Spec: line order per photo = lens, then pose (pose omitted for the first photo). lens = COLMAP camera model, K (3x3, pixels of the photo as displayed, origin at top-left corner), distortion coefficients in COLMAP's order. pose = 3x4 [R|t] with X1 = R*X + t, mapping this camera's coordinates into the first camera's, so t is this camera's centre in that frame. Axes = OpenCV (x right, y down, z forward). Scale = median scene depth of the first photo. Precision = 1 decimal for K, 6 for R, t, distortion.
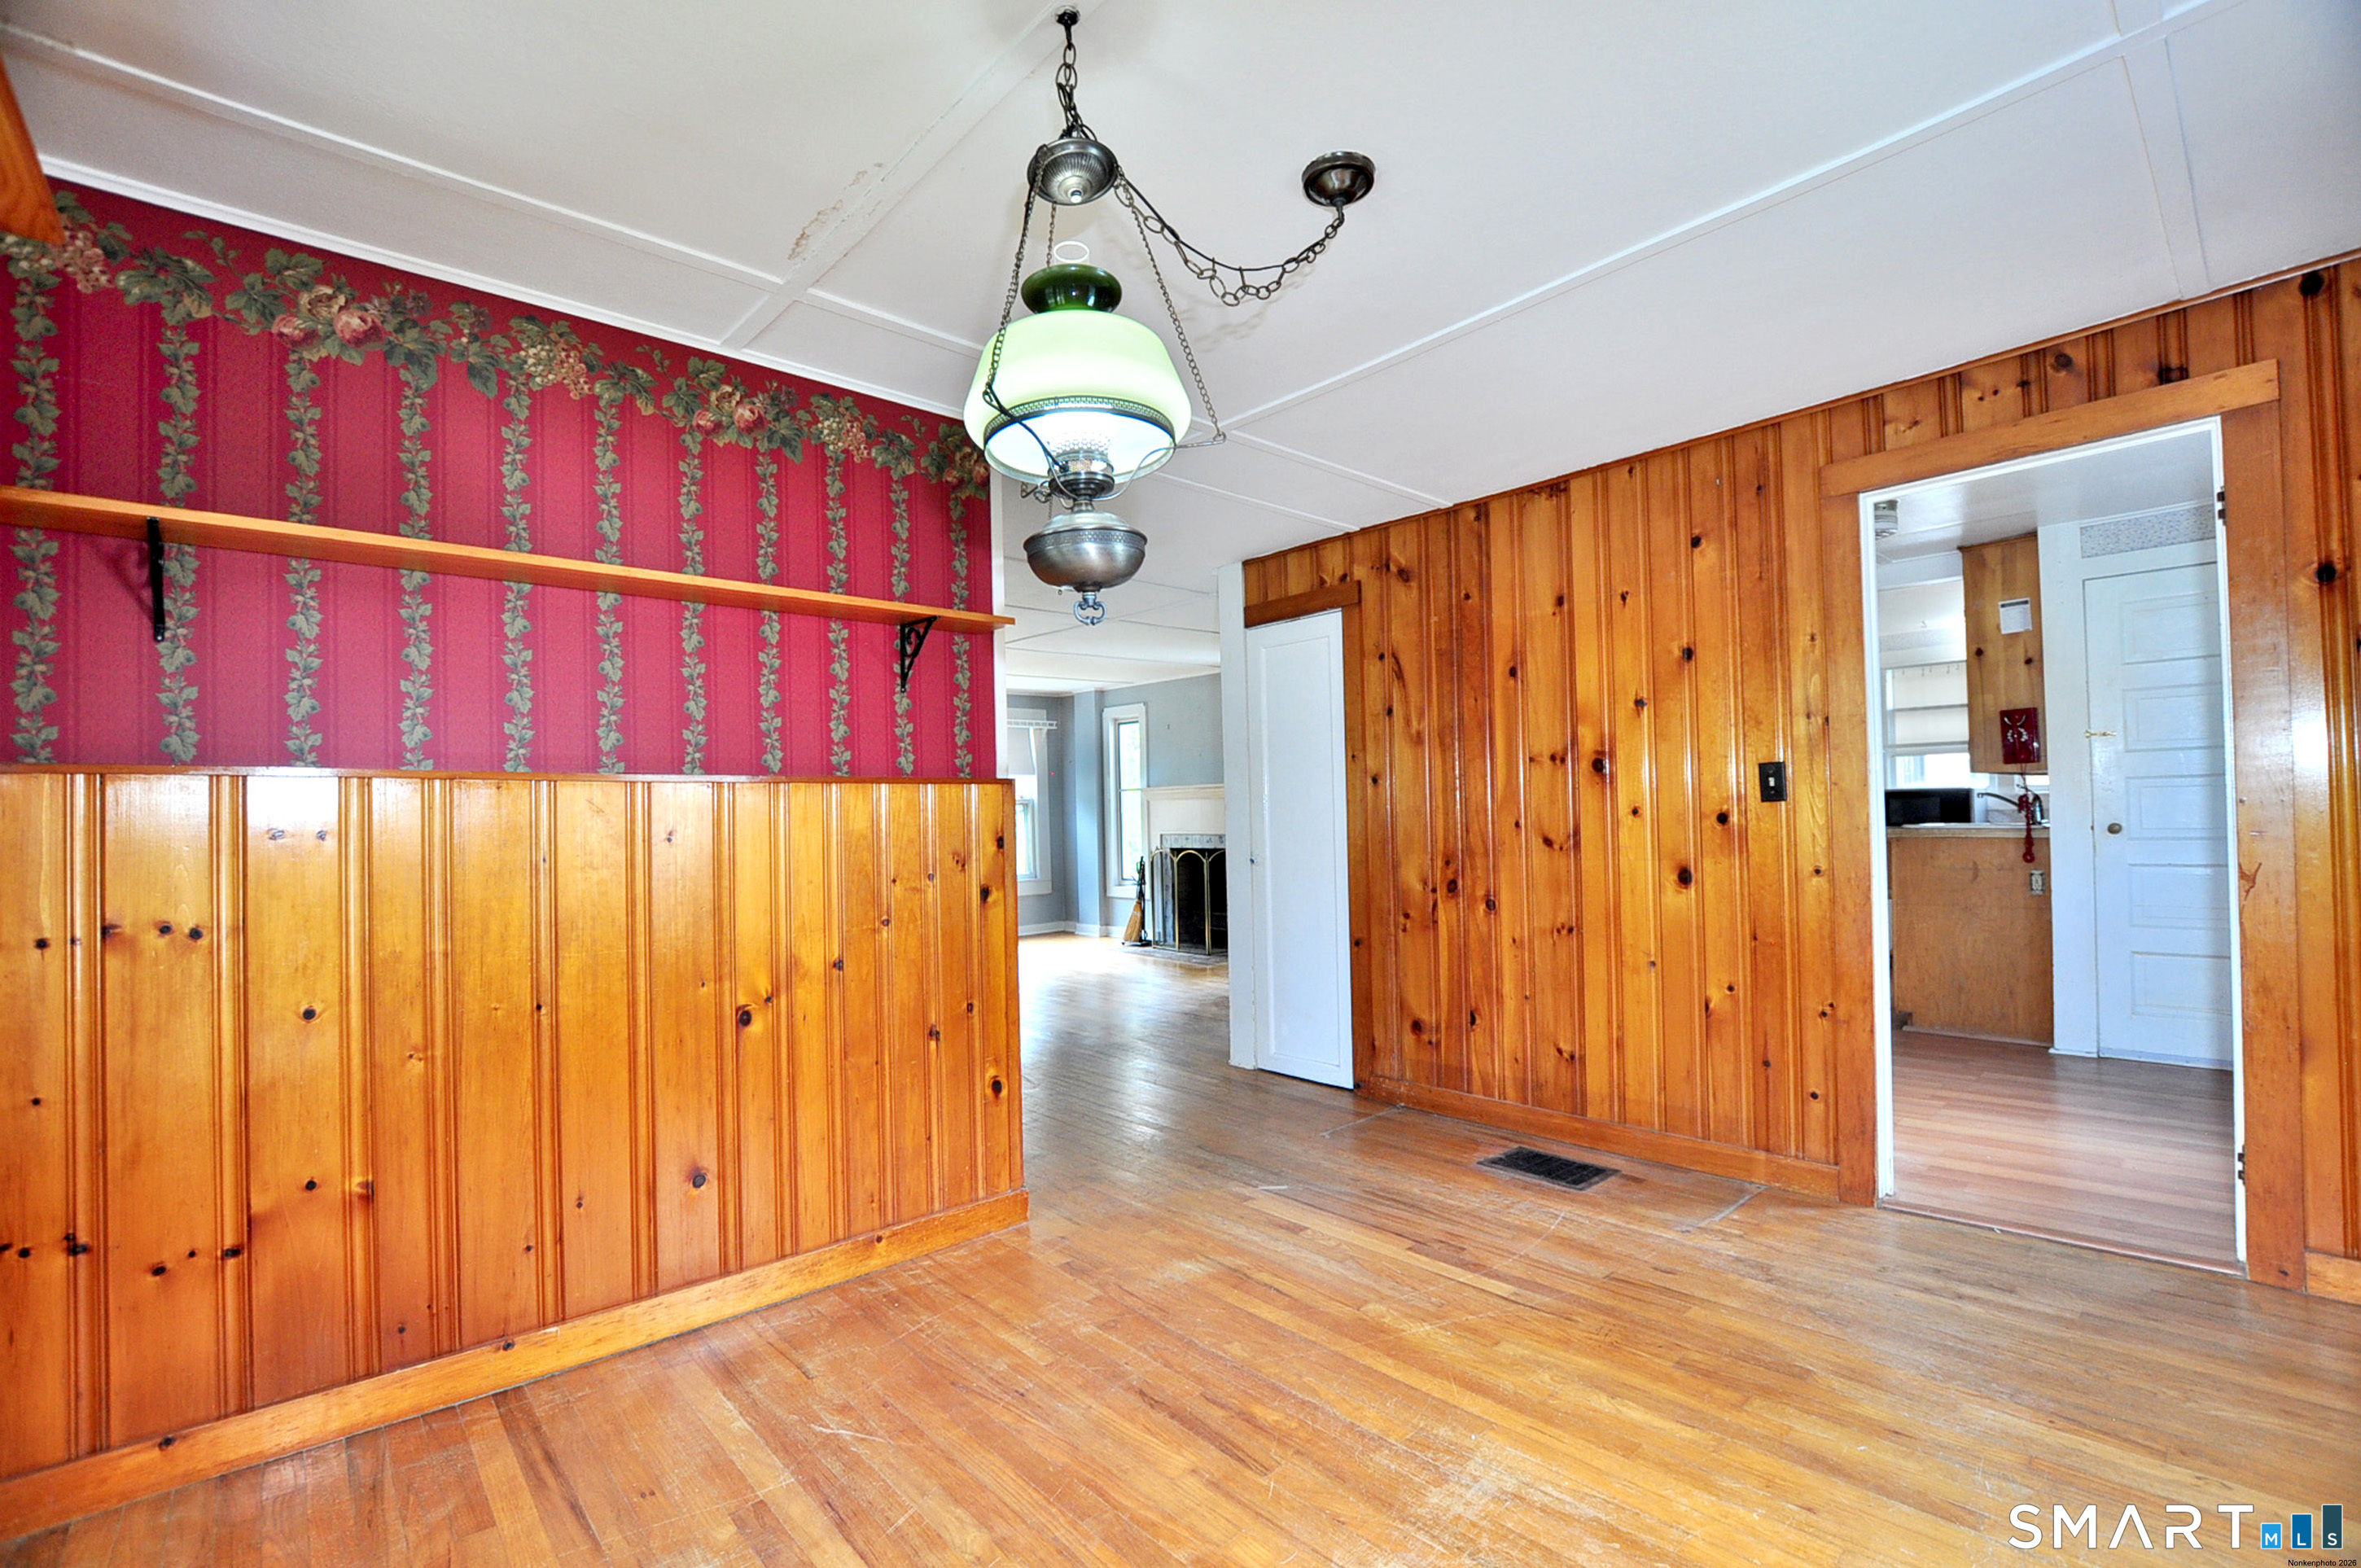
lens RADIAL K [[1035.7, 0, 1184.7], [0, 1035.7, 798.4], [0, 0, 1]] dist [-0.035992, 0.005507]
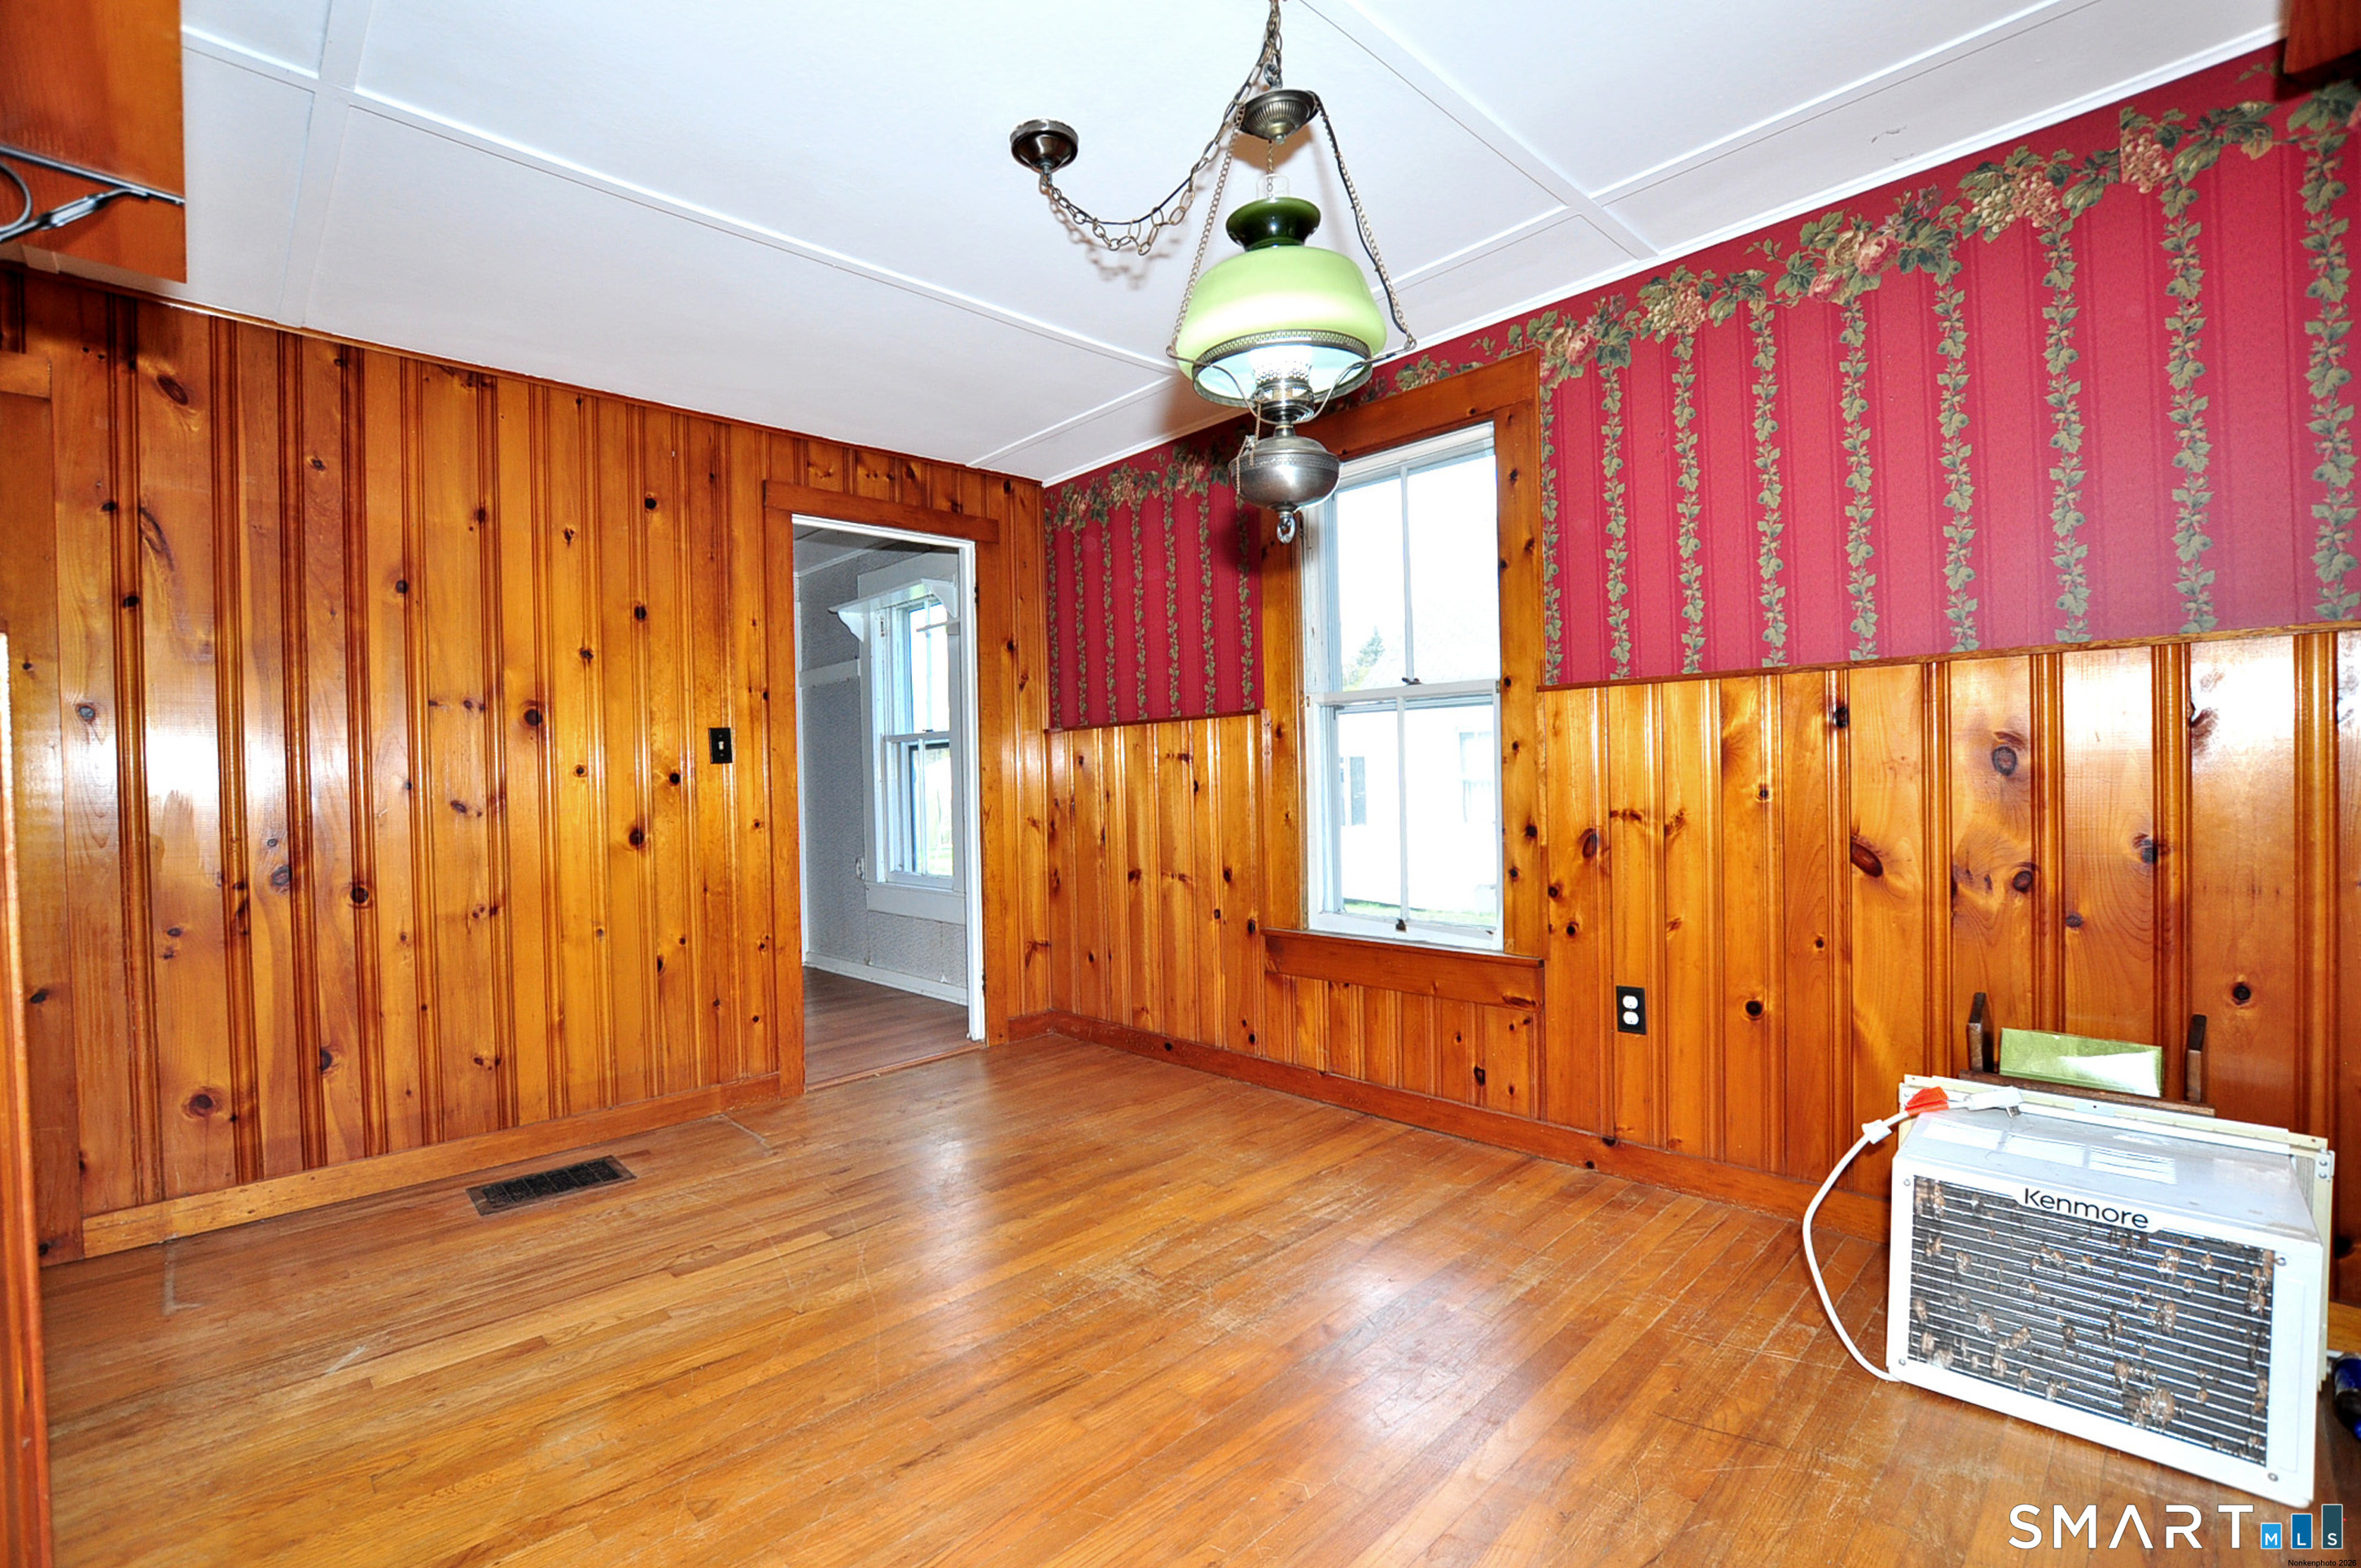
lens RADIAL K [[1035.7, 0, 1188.3], [0, 1035.7, 798.2], [0, 0, 1]] dist [-0.035992, 0.005507]
pose [[-0.036203, 0.009602, 0.999298, -0.604299], [0.004133, 0.999947, -0.009459, 0.058461], [-0.999336, 0.003788, -0.036241, 0.589786]]
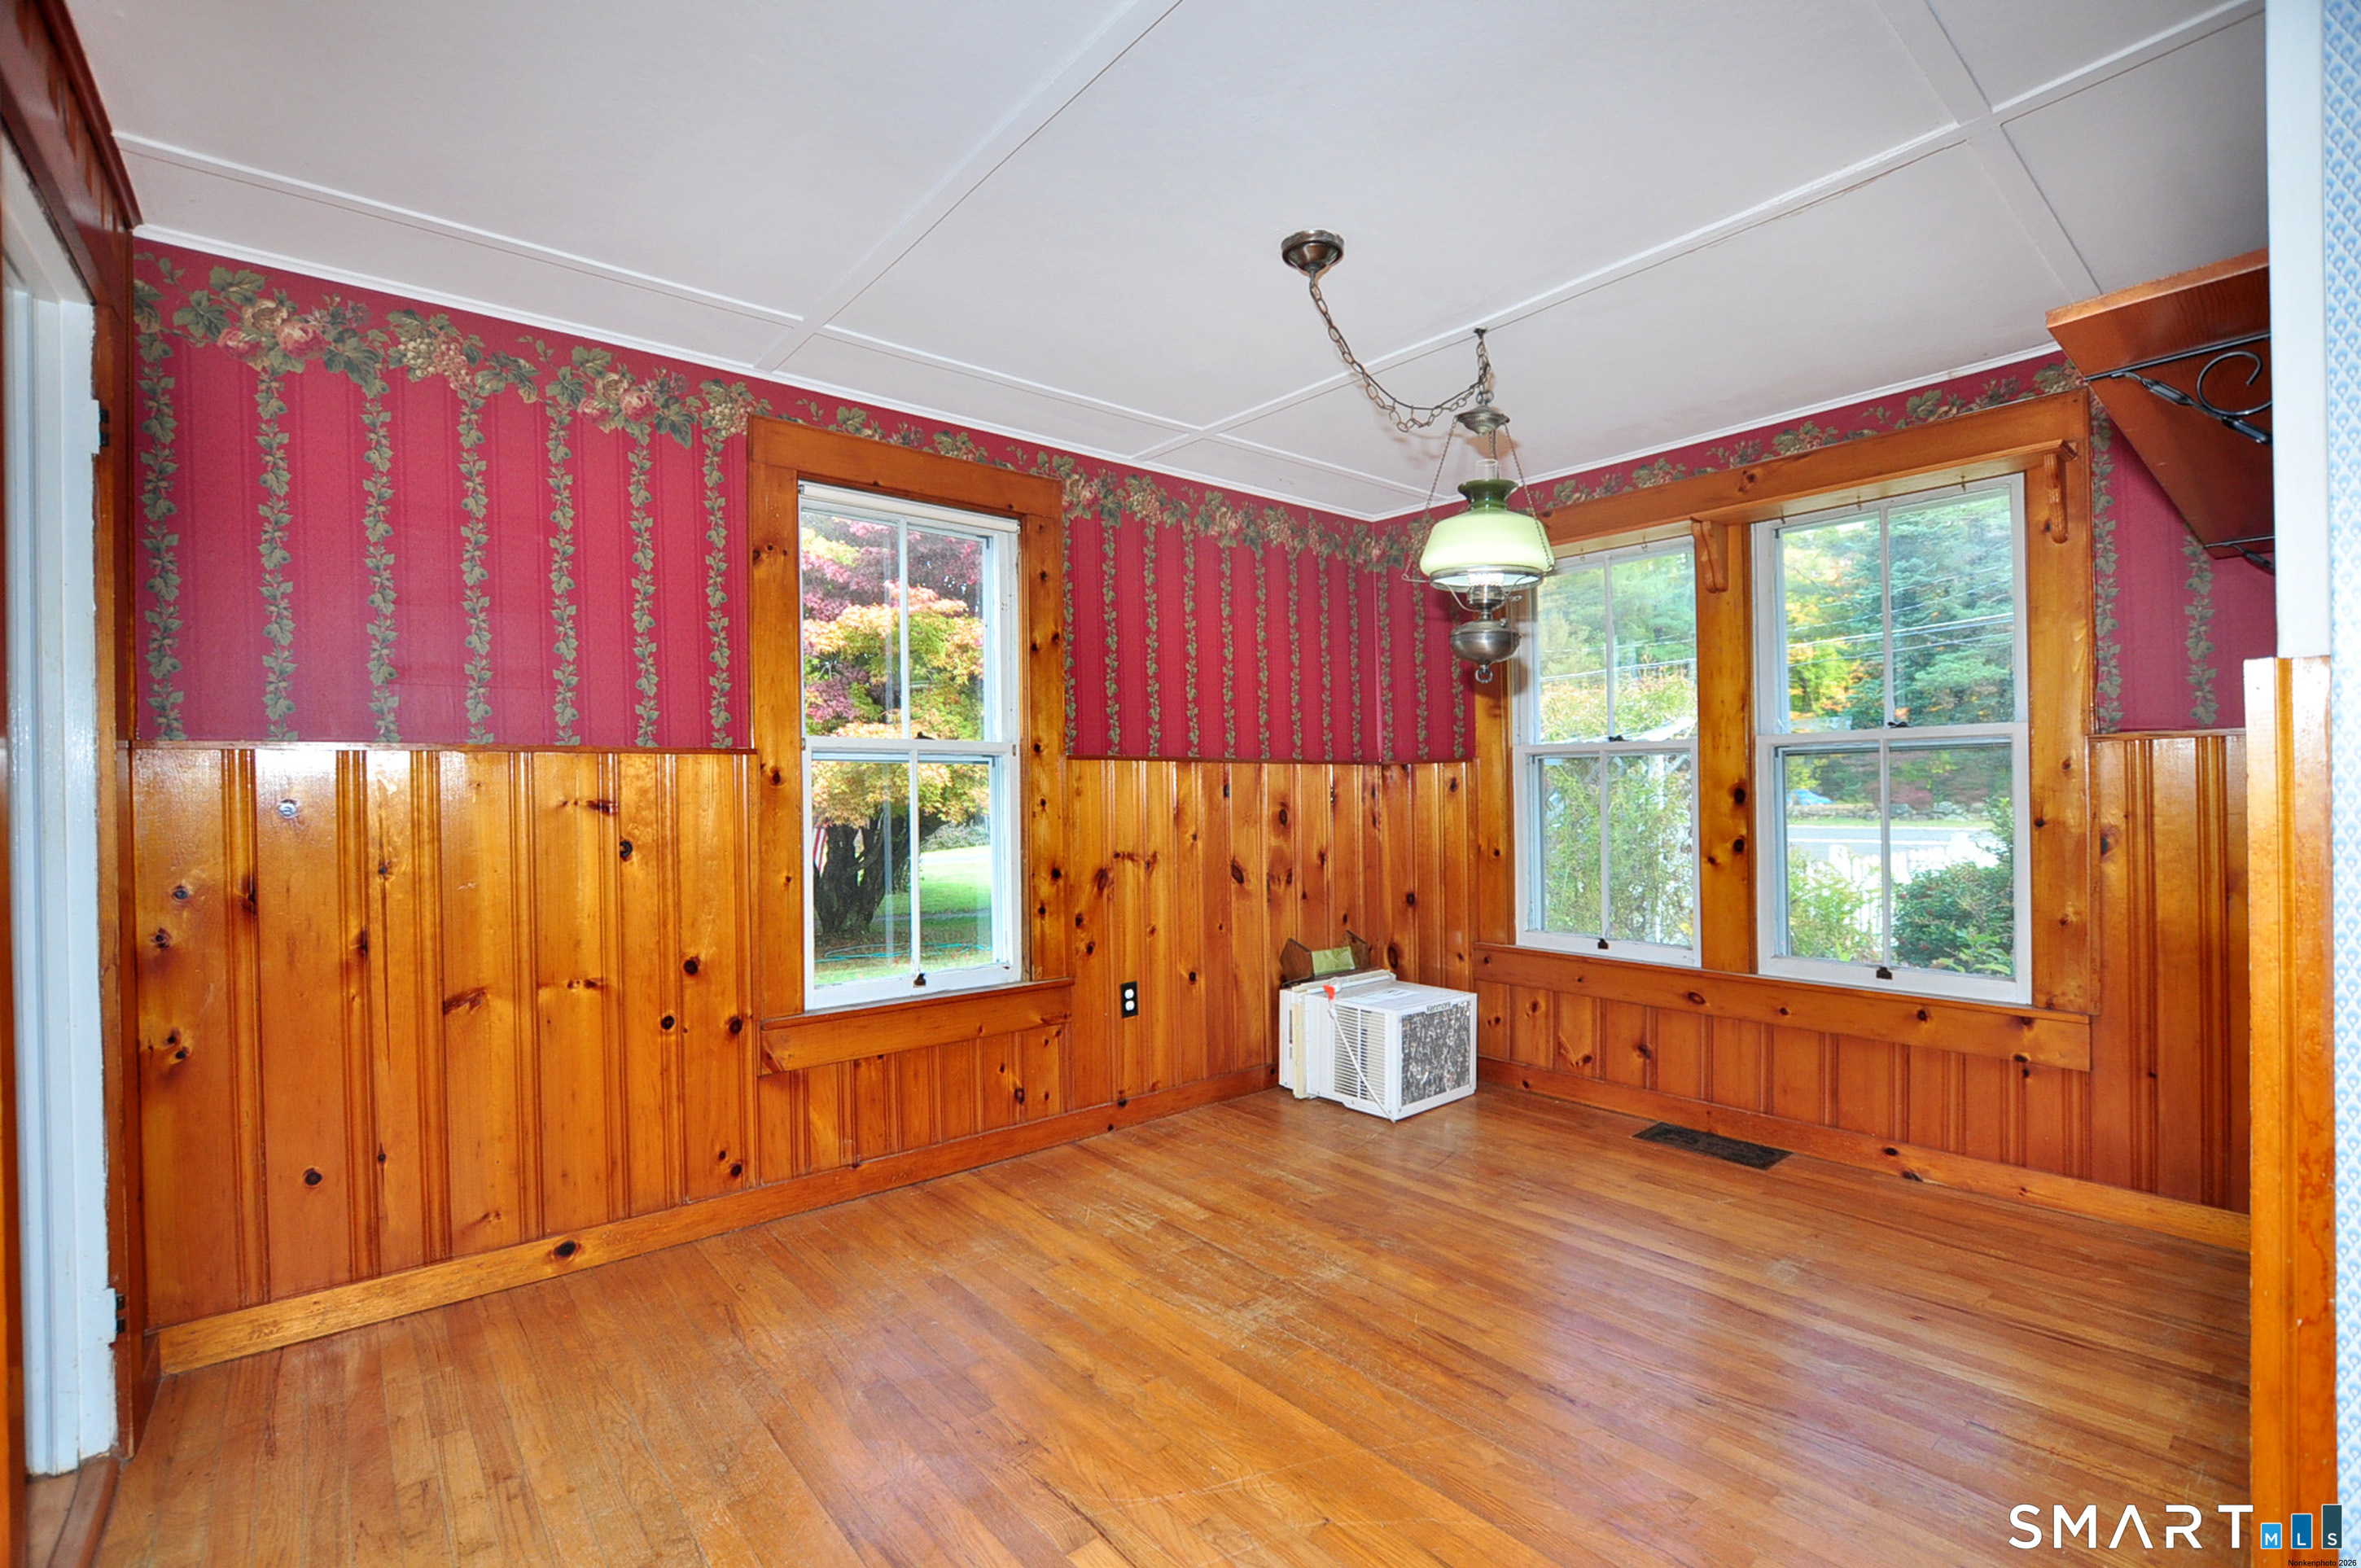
lens RADIAL K [[1035.7, 0, 1185.6], [0, 1035.7, 791.0], [0, 0, 1]] dist [-0.035992, 0.005507]
pose [[-0.998567, 0.038498, 0.037181, 0.184329], [0.037632, 0.999011, -0.023701, 0.020227], [-0.038057, -0.022267, -0.999027, 1.426180]]
